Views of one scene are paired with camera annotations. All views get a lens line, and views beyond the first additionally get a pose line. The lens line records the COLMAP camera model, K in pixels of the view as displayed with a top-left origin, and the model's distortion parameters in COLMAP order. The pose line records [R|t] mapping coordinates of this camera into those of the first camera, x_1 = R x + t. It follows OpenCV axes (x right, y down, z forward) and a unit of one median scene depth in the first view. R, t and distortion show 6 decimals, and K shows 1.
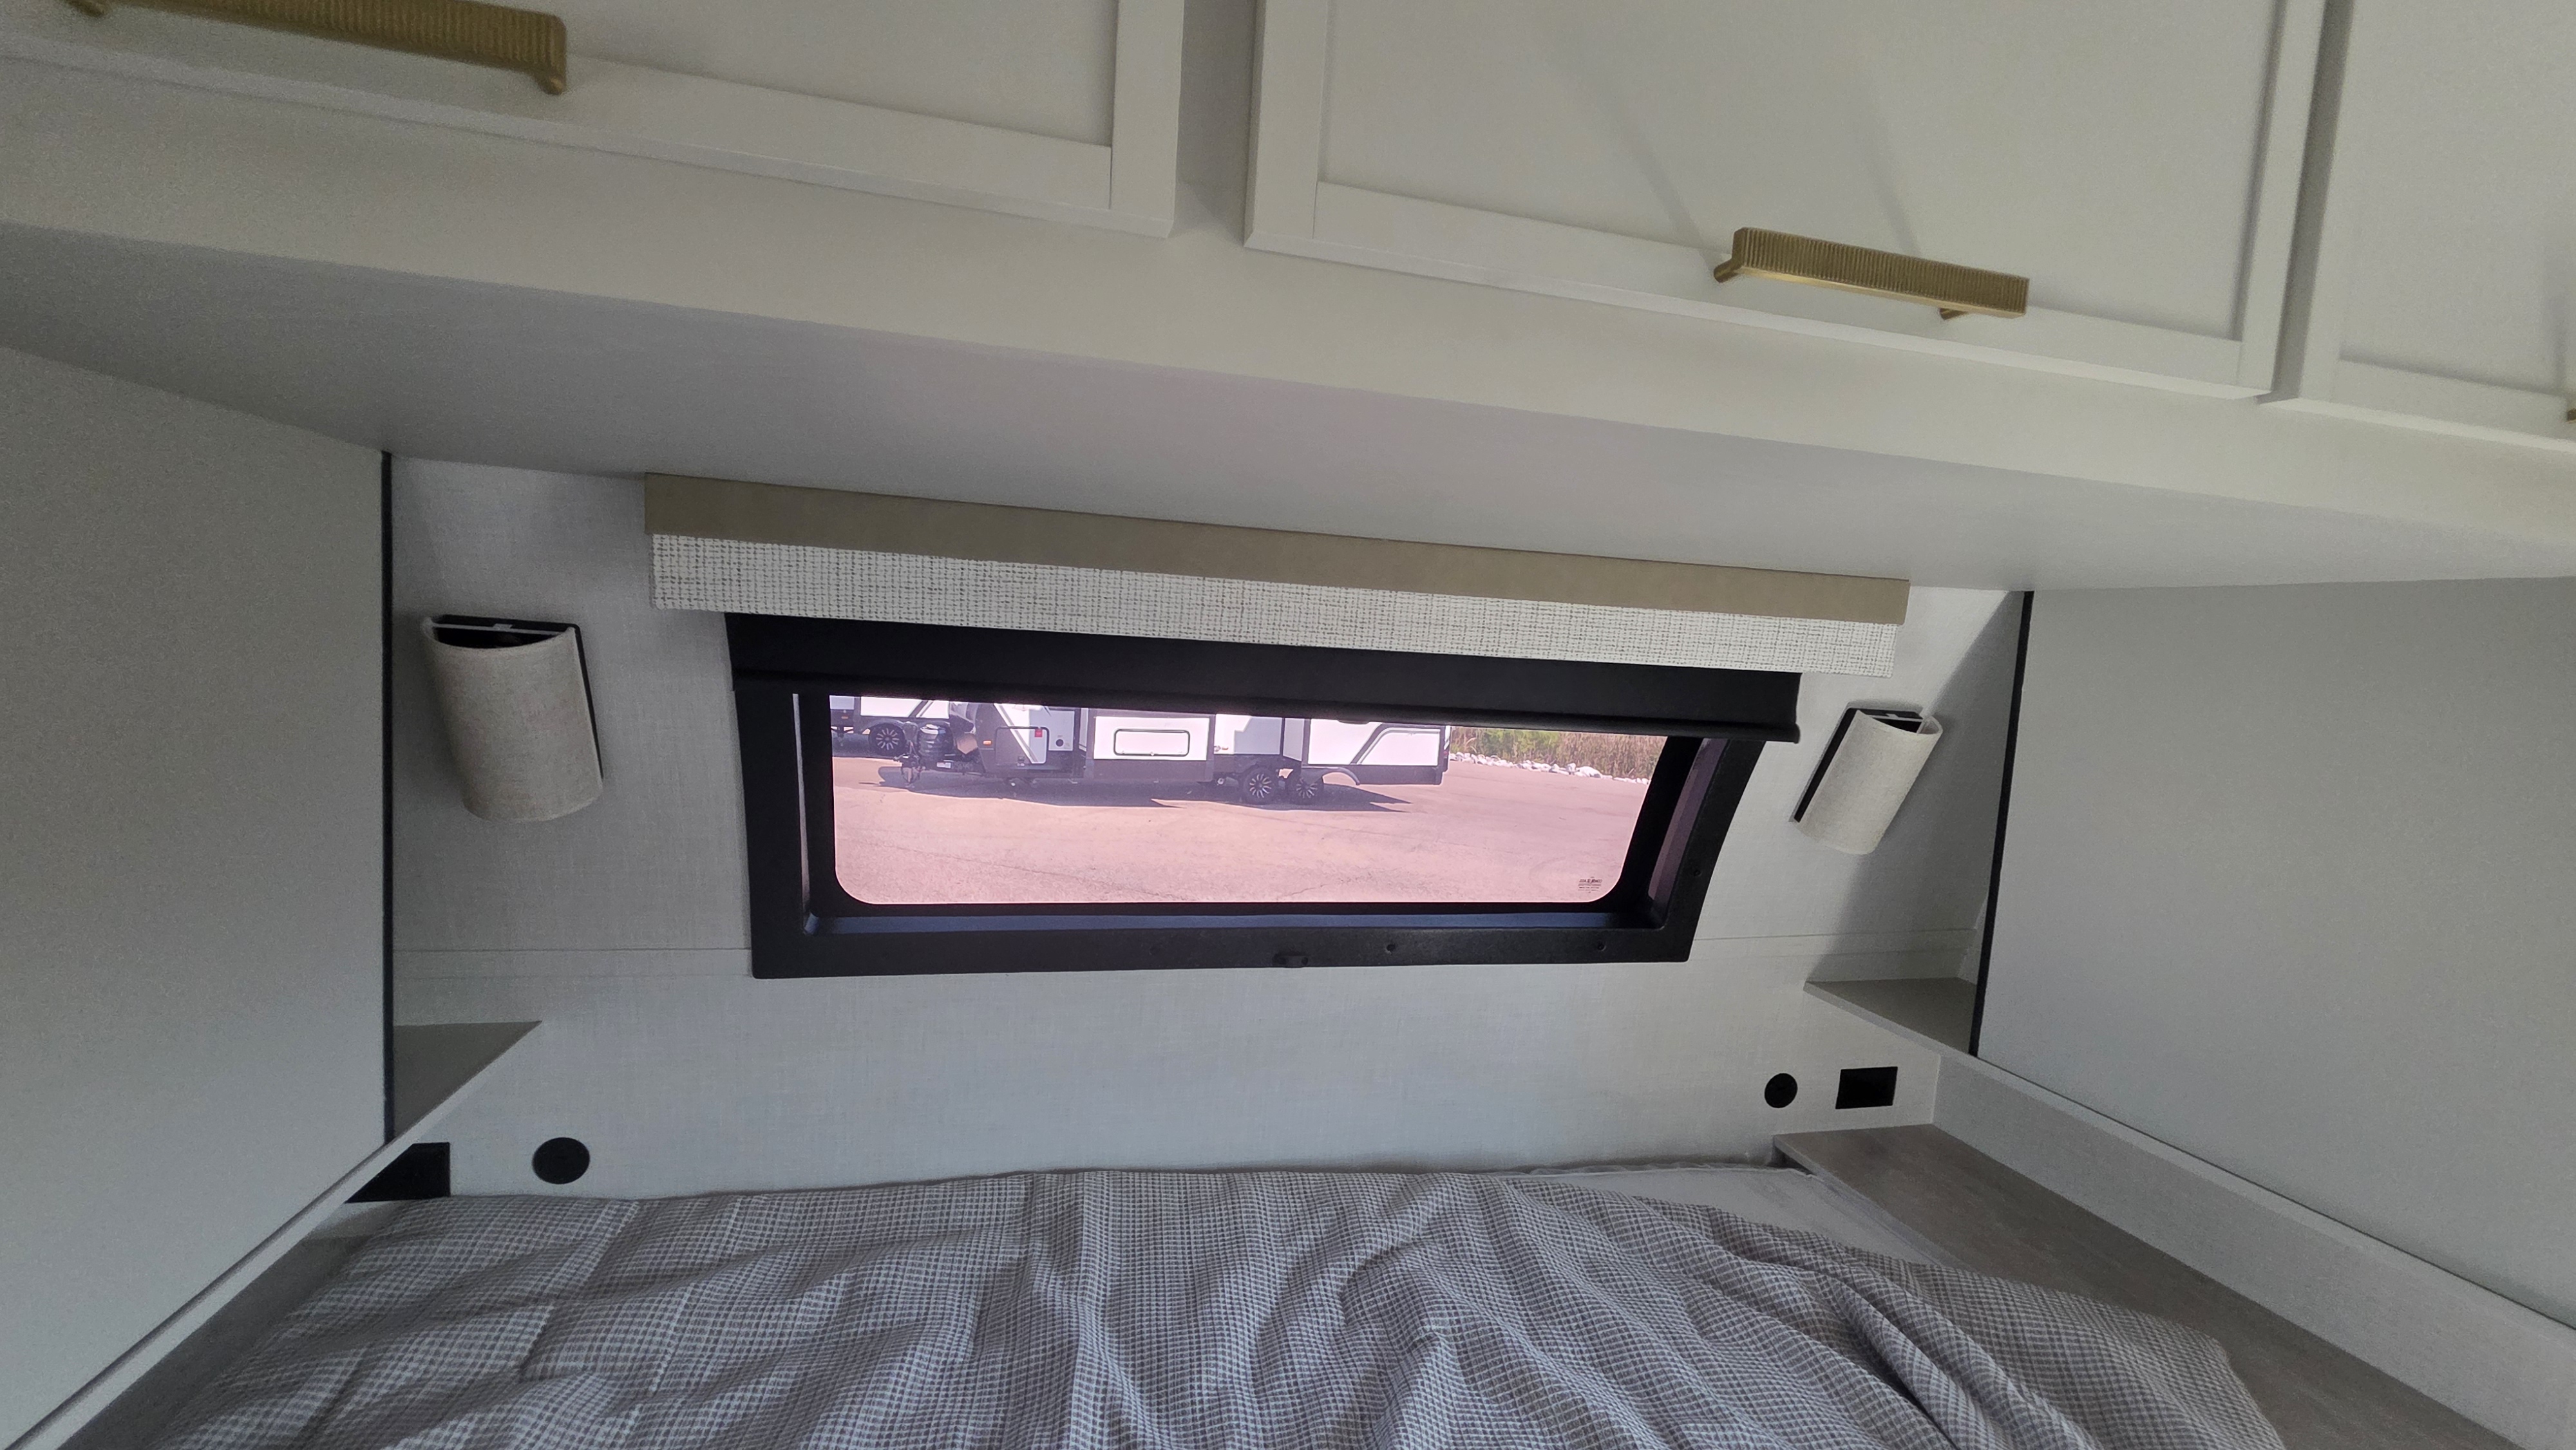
lens RADIAL K [[1043.3, 0, 1256.3], [0, 1043.3, 709.5], [0, 0, 1]] dist [0.000362, -0.000734]
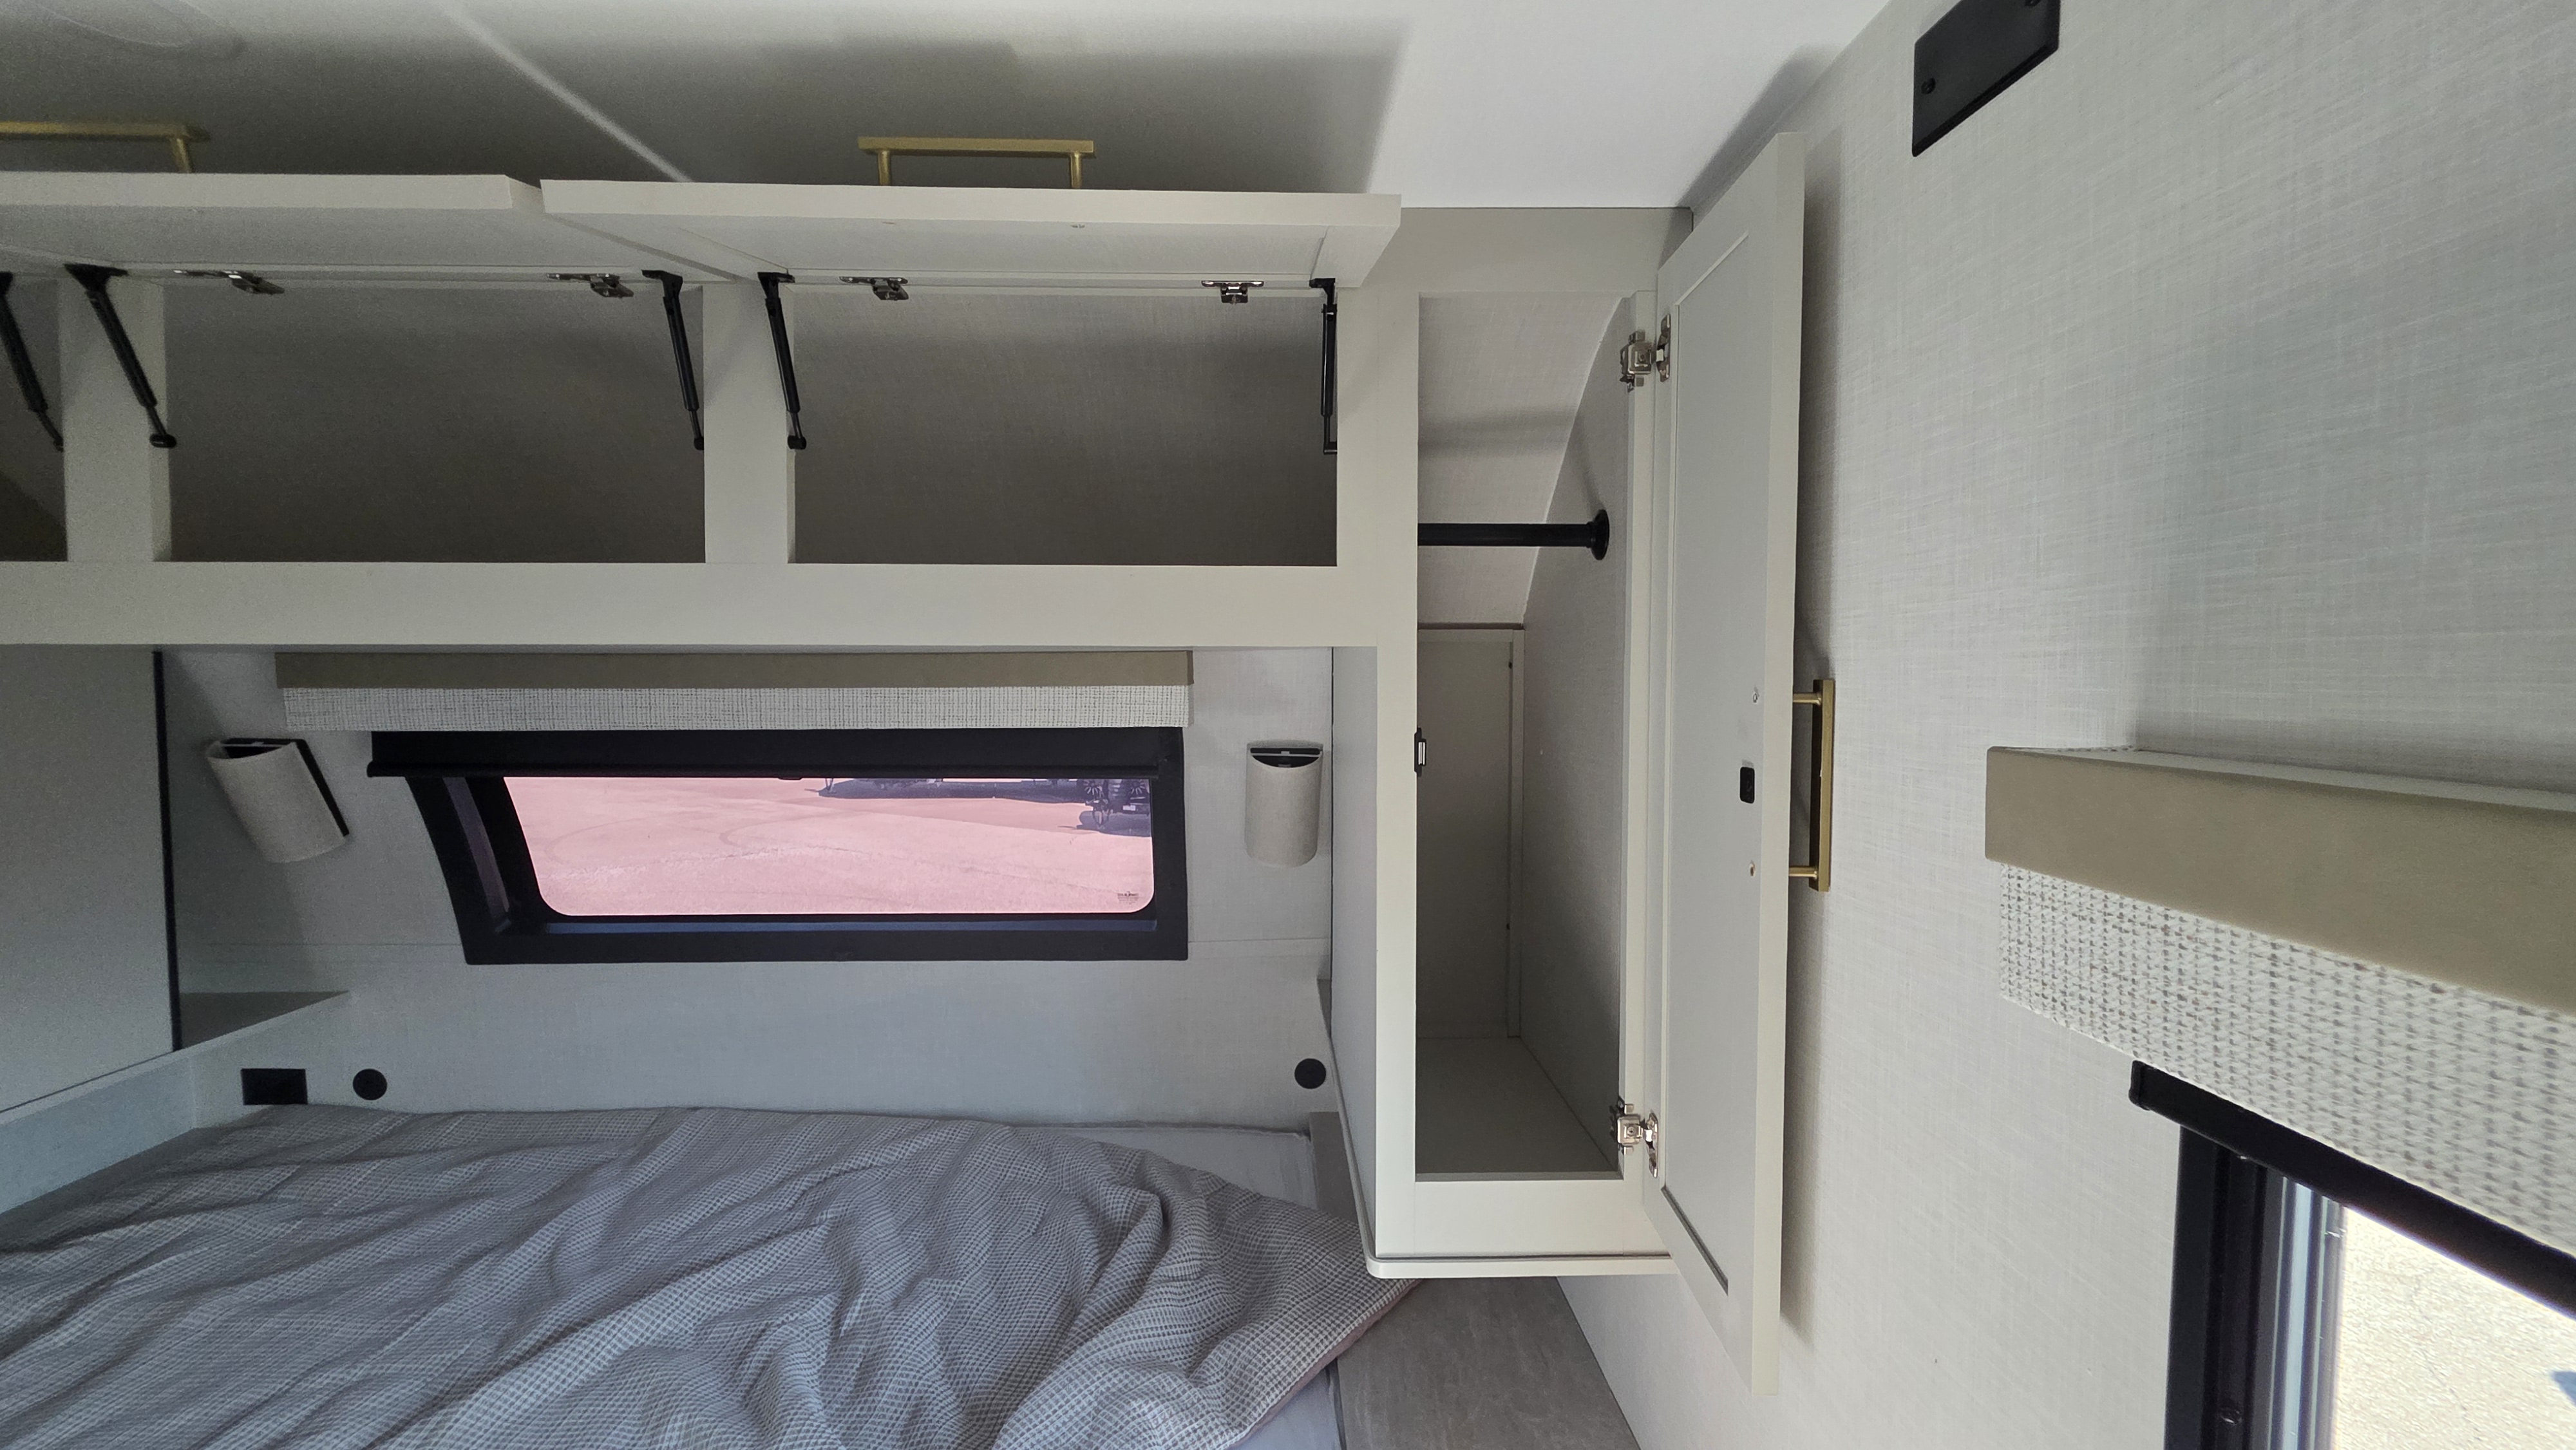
lens RADIAL K [[1043.3, 0, 1293.1], [0, 1043.3, 715.7], [0, 0, 1]] dist [0.000362, -0.000734]
pose [[0.976562, -0.050082, -0.209330, 0.982844], [0.044357, 0.998505, -0.031955, 0.001715], [0.210617, 0.021920, 0.977323, -0.214186]]
